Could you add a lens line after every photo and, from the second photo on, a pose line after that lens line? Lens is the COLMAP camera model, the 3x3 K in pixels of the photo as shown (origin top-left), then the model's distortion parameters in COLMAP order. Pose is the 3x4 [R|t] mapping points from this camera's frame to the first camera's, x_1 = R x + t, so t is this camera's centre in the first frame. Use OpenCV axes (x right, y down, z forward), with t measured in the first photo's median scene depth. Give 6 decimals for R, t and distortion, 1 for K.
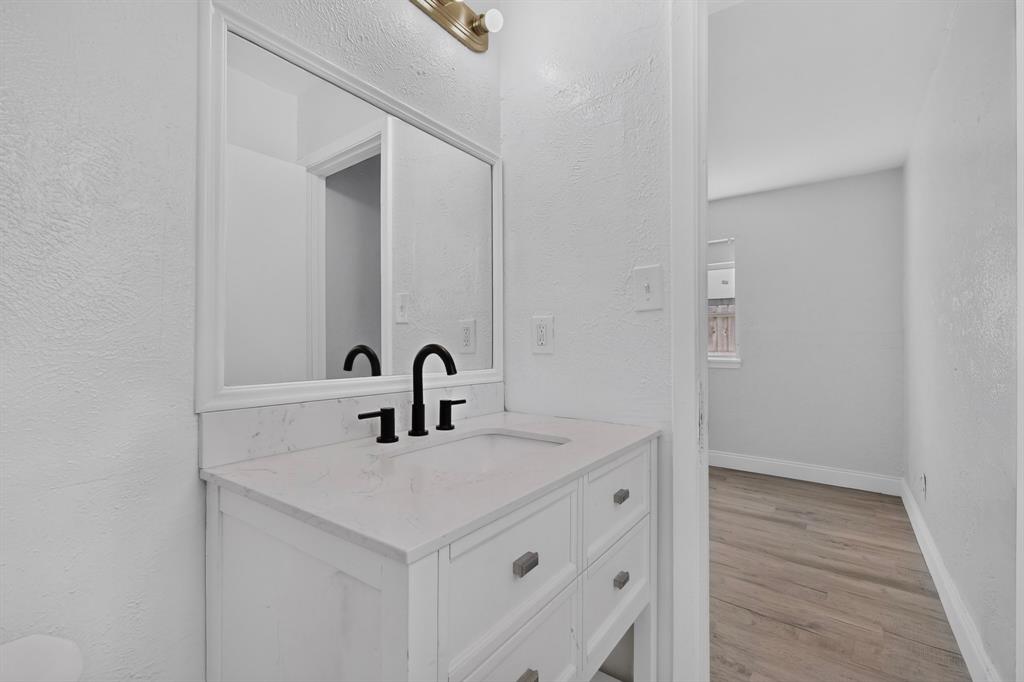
lens RADIAL K [[450.4, 0, 512.0], [0, 450.4, 341.0], [0, 0, 1]] dist [0.002463, 0.000704]
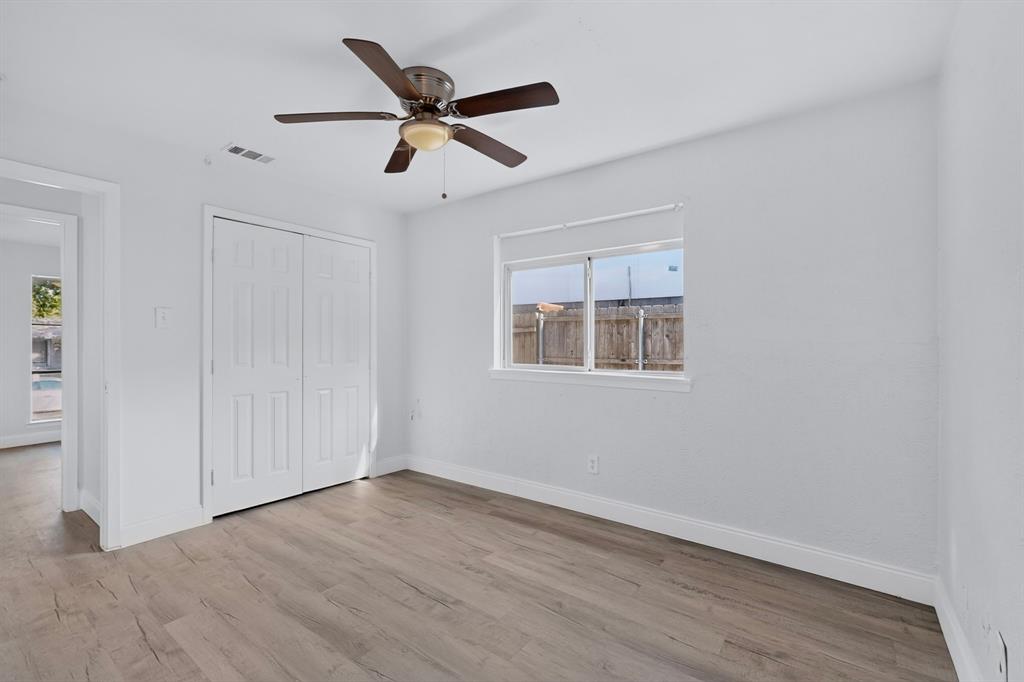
lens RADIAL K [[450.4, 0, 512.0], [0, 450.4, 341.0], [0, 0, 1]] dist [0.002463, 0.000704]
pose [[0.999996, 0.000446, -0.002746, 0.292455], [-0.000457, 0.999992, -0.003957, -0.018707], [0.002744, 0.003959, 0.999988, 0.387241]]
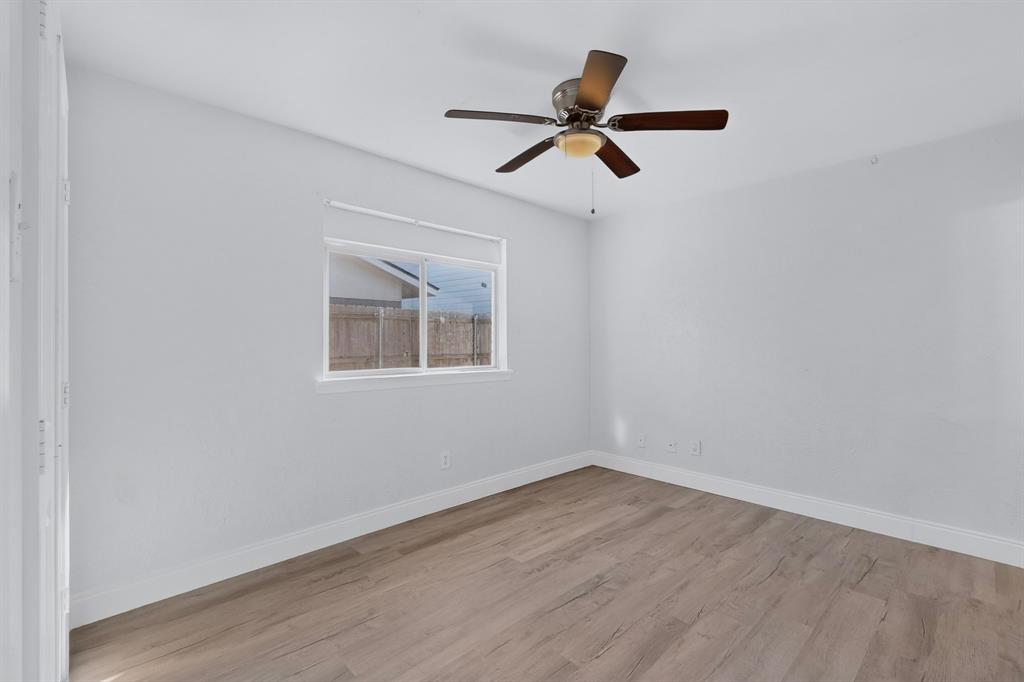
lens RADIAL K [[450.4, 0, 512.0], [0, 450.4, 341.0], [0, 0, 1]] dist [0.002463, 0.000704]
pose [[0.165165, -0.003289, 0.986260, -0.519942], [-0.002800, 0.999989, 0.003804, -0.031412], [-0.986262, -0.003390, 0.165154, 1.046171]]
